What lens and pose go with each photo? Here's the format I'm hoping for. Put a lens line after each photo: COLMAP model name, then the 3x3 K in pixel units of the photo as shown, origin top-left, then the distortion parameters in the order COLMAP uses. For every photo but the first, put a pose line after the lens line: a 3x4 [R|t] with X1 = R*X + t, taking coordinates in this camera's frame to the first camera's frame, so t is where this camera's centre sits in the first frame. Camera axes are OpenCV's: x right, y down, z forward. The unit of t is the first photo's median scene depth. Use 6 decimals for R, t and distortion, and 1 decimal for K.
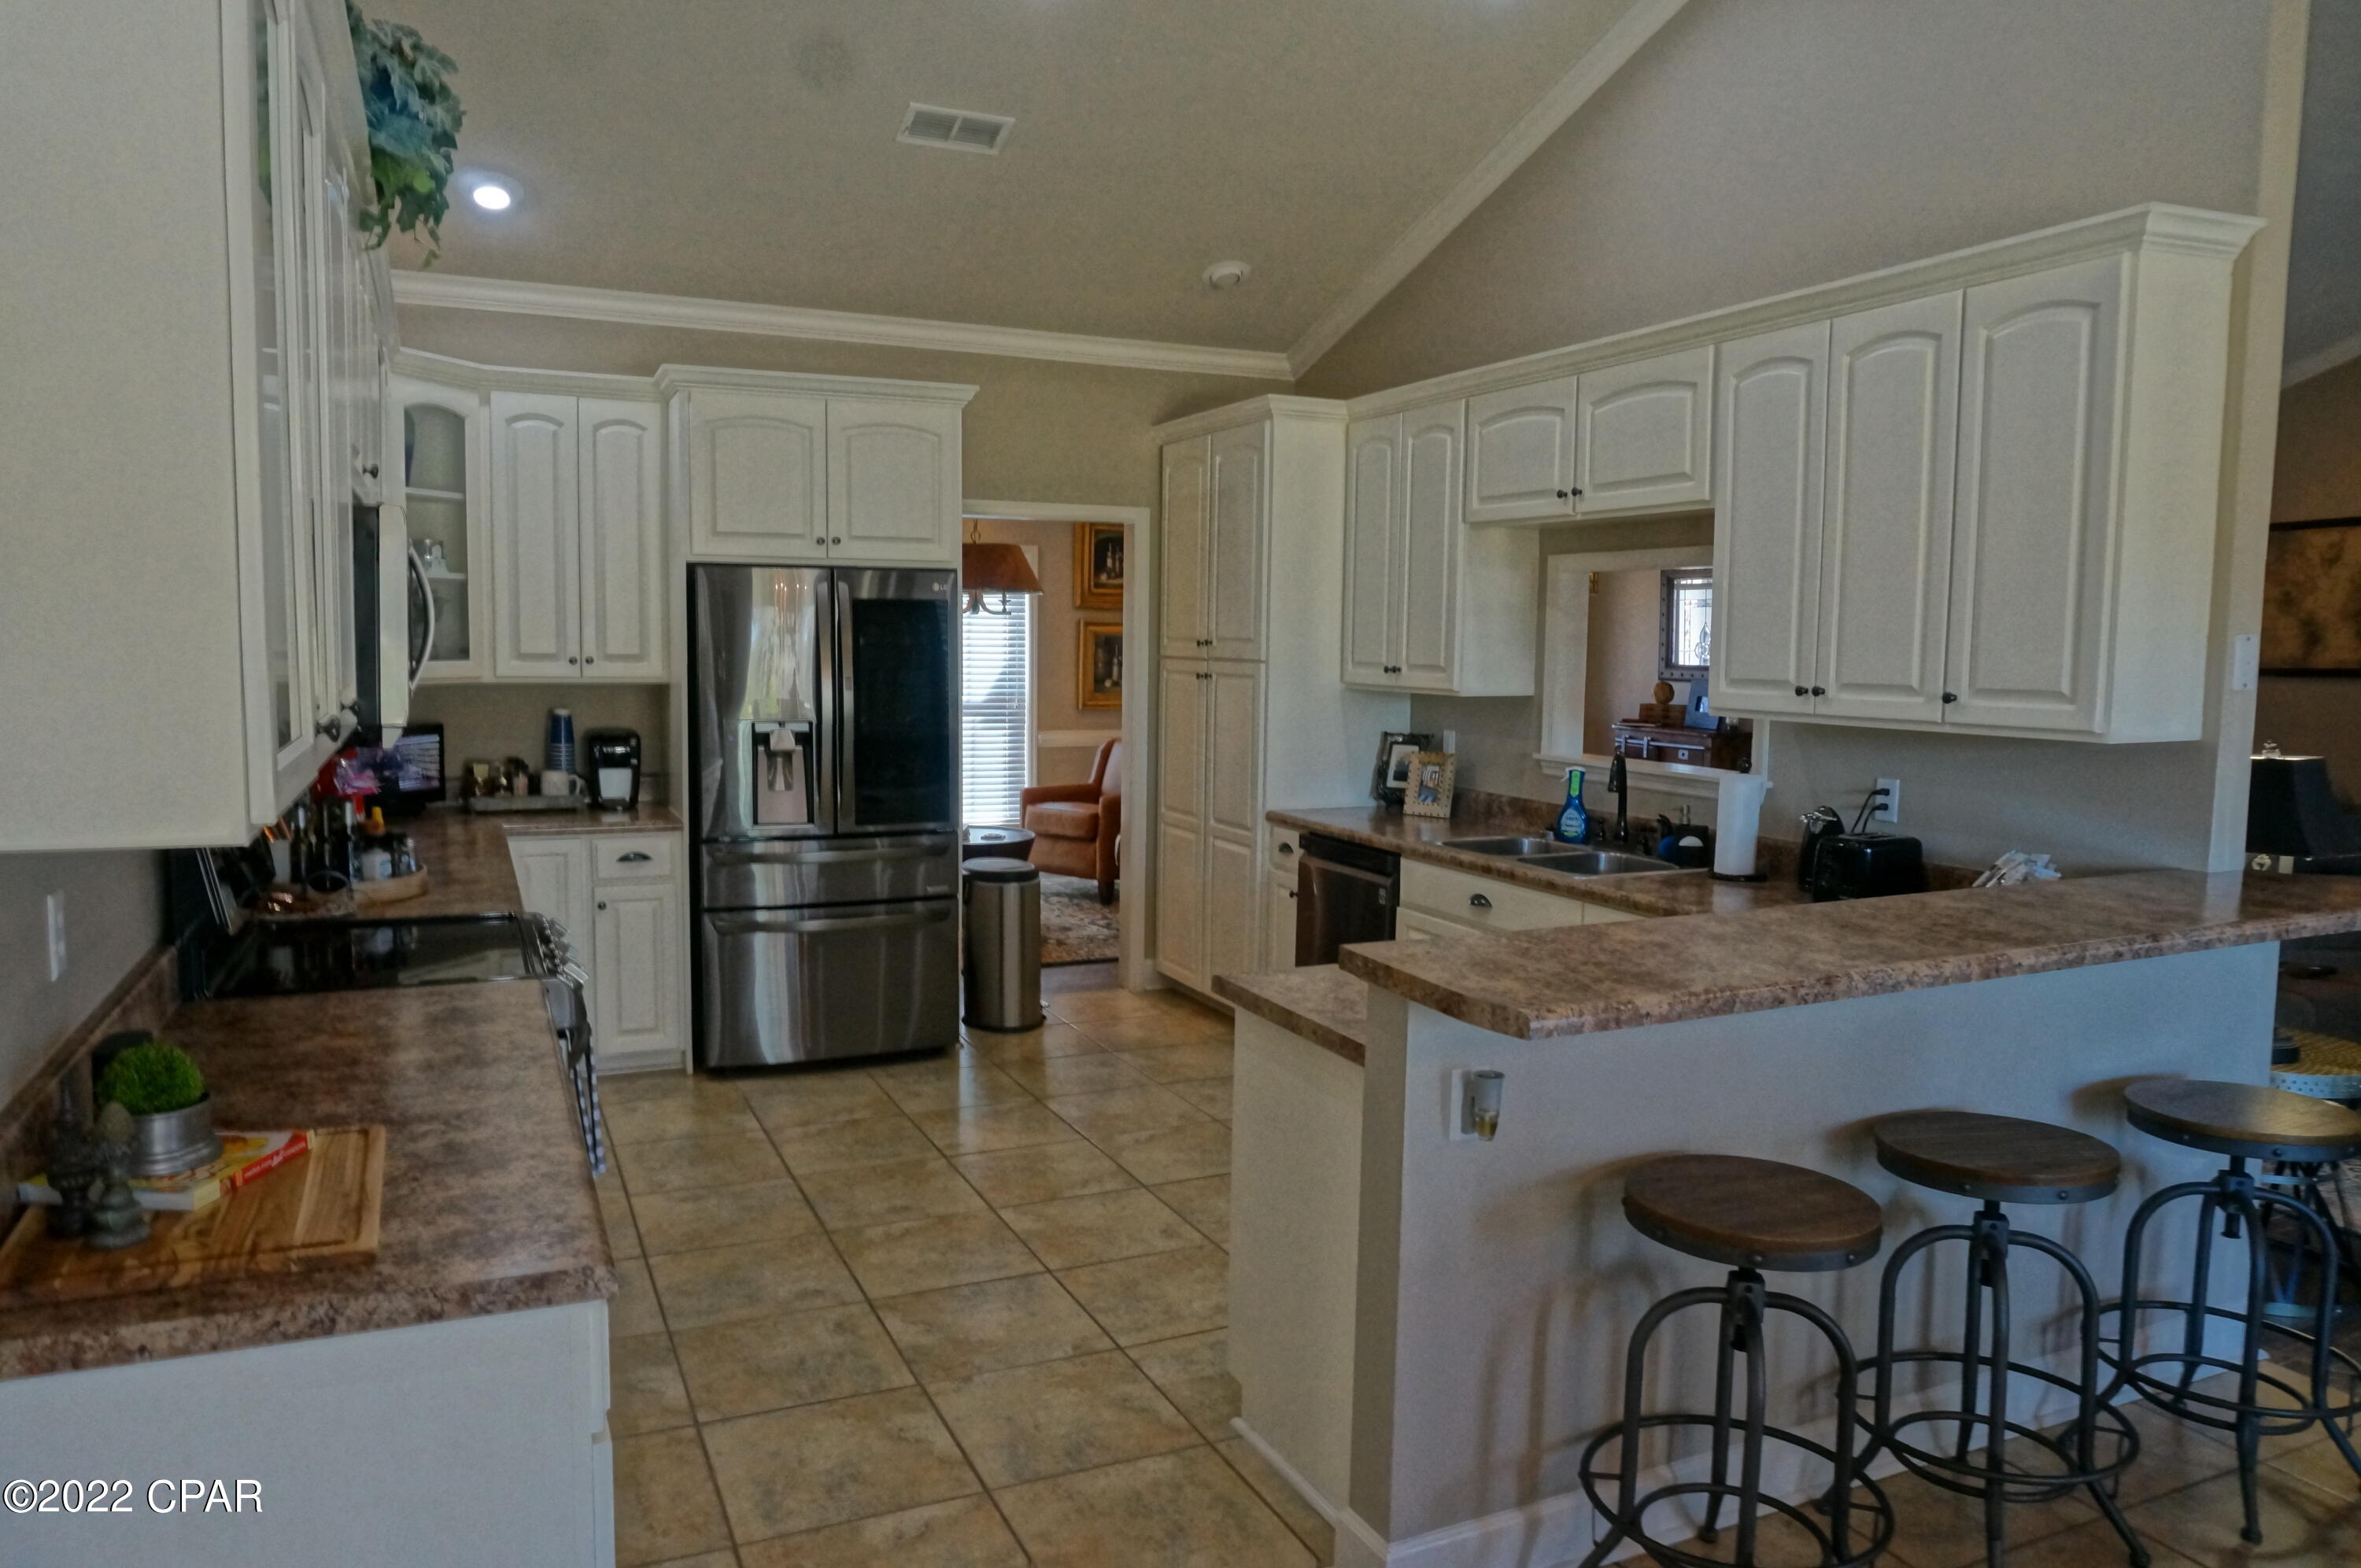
lens RADIAL K [[1573.3, 0, 1178.6], [0, 1573.3, 777.8], [0, 0, 1]] dist [-0.041487, 0.025194]
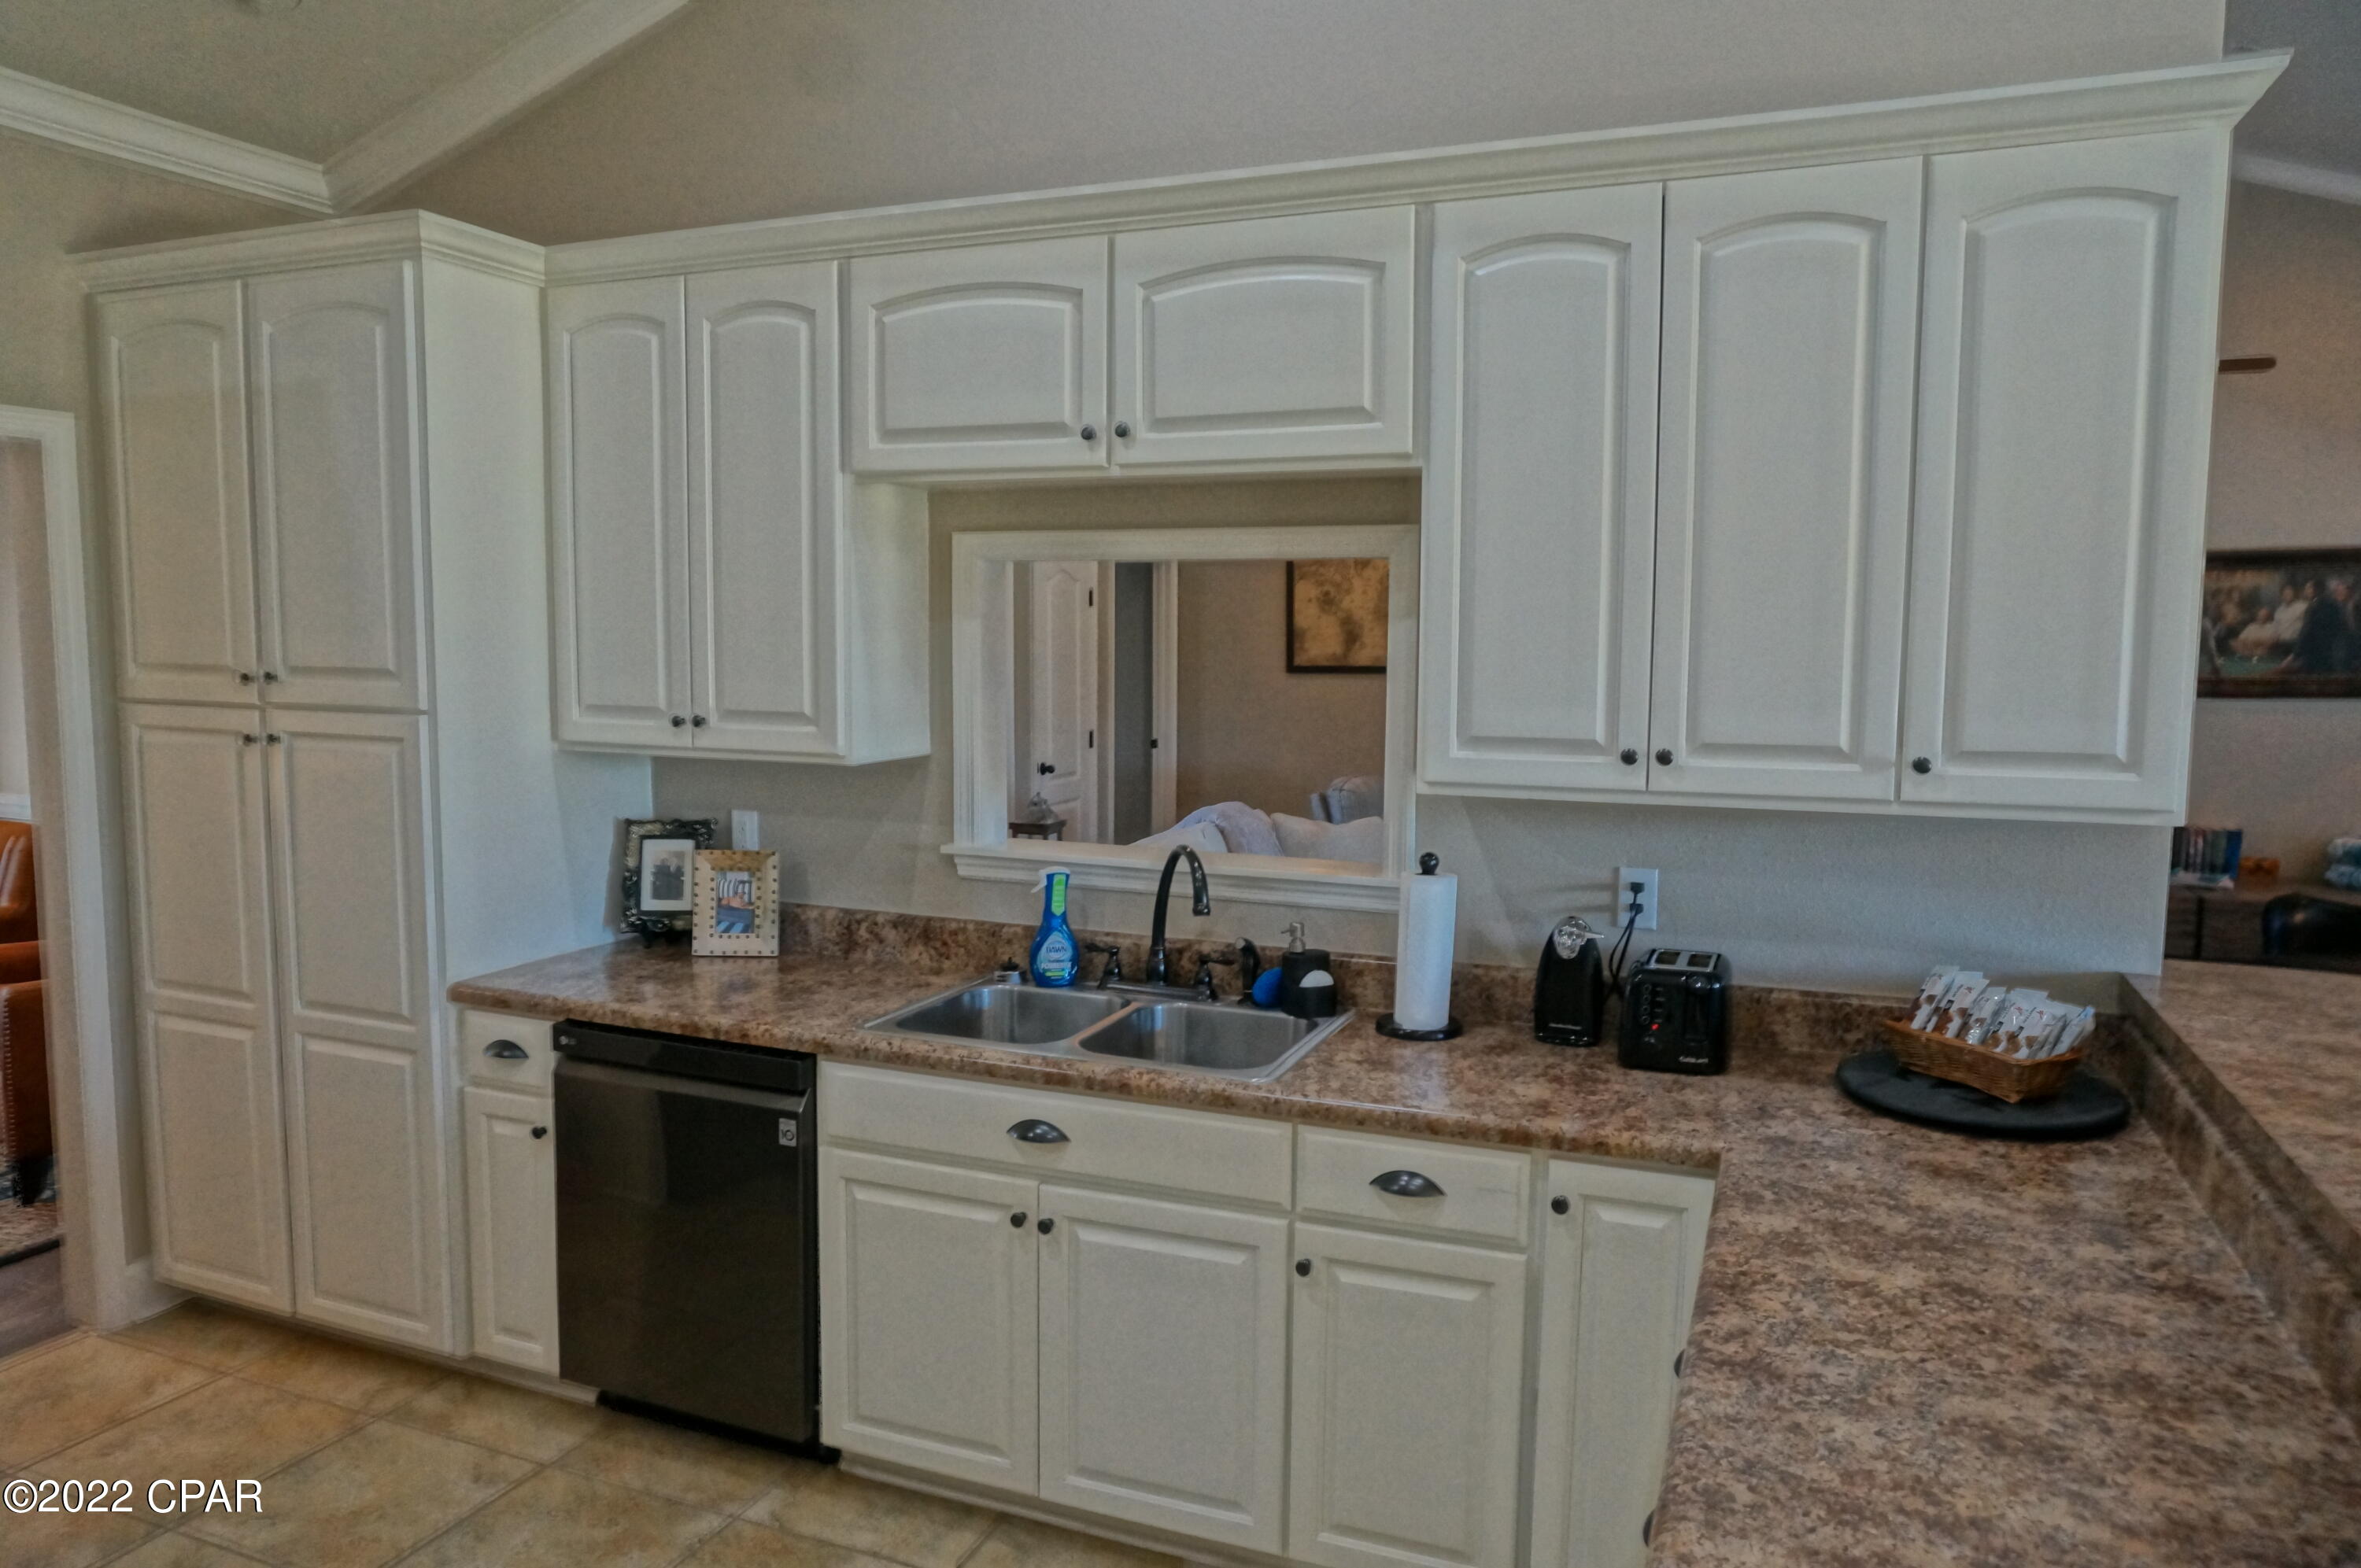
lens RADIAL K [[1573.3, 0, 1143.3], [0, 1573.3, 790.2], [0, 0, 1]] dist [-0.041487, 0.025194]
pose [[0.737959, -0.076928, 0.670446, -0.137200], [0.063346, 0.996991, 0.044672, -0.060880], [-0.671866, 0.009504, 0.740612, 0.477390]]
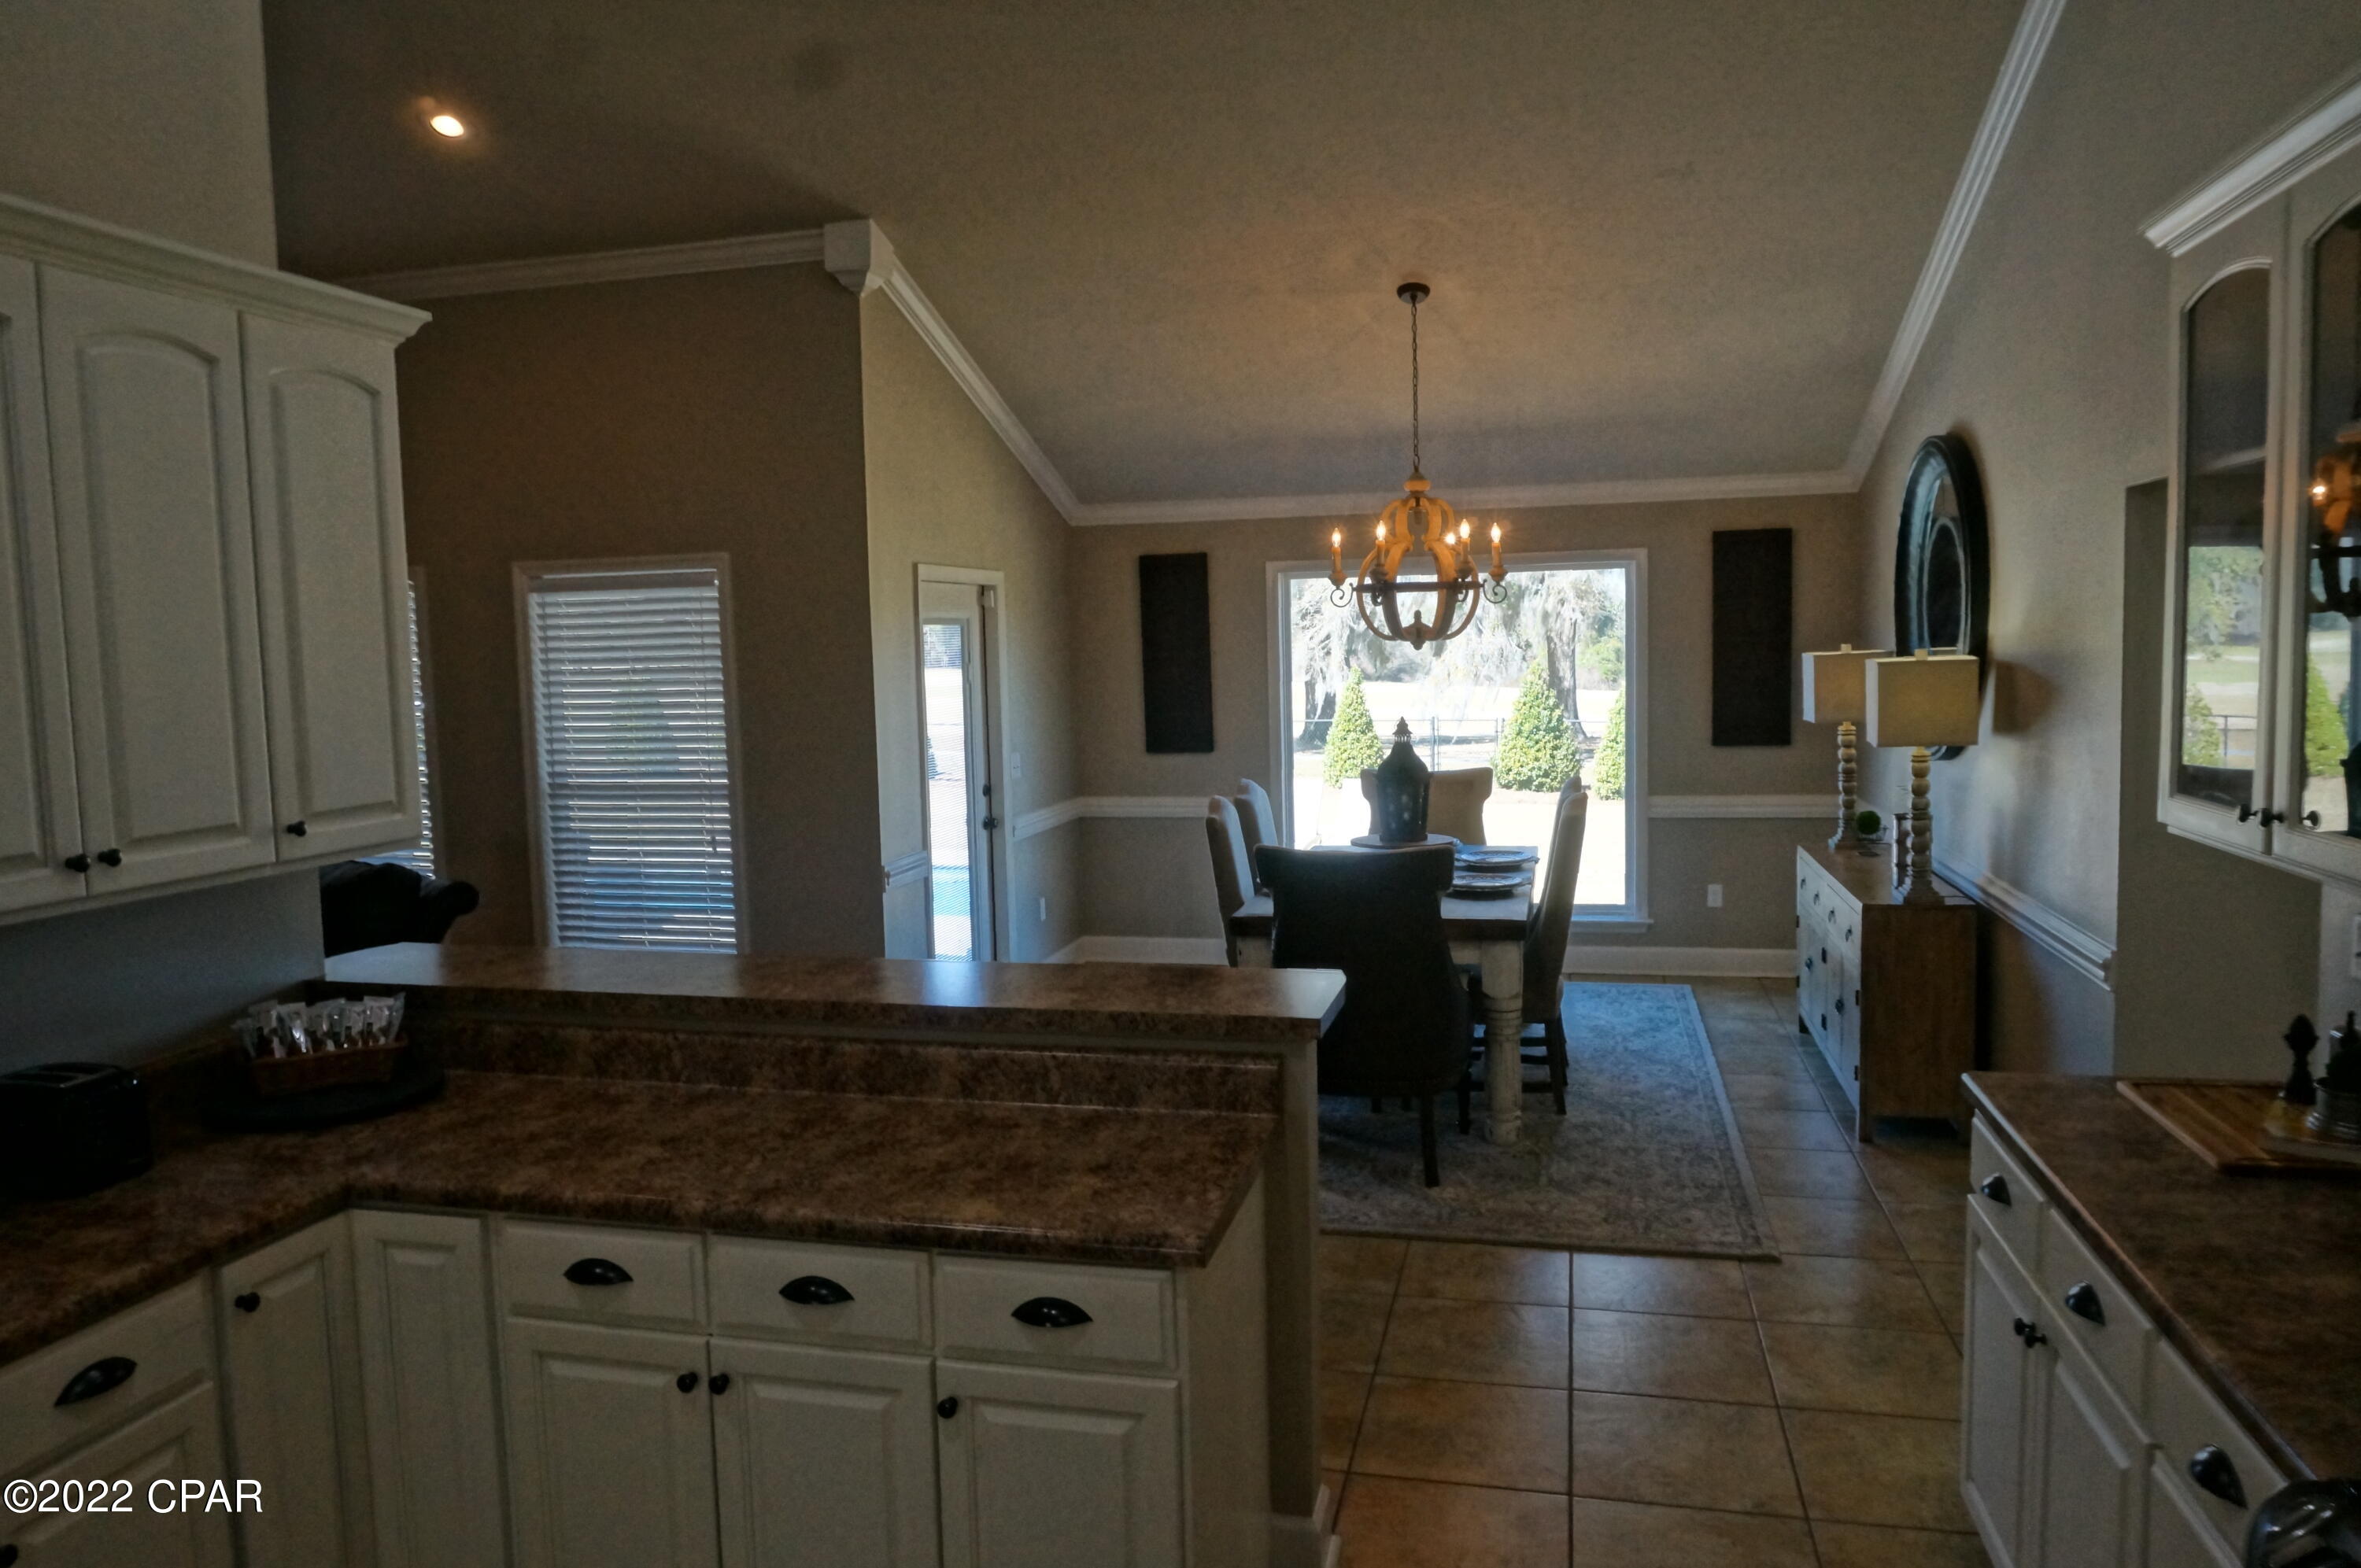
lens RADIAL K [[1573.3, 0, 1221.7], [0, 1573.3, 774.9], [0, 0, 1]] dist [-0.041487, 0.025194]
pose [[-0.788211, -0.040453, 0.614074, -0.229097], [0.071654, 0.985018, 0.156863, -0.106202], [-0.611219, 0.167642, -0.773503, 0.828870]]
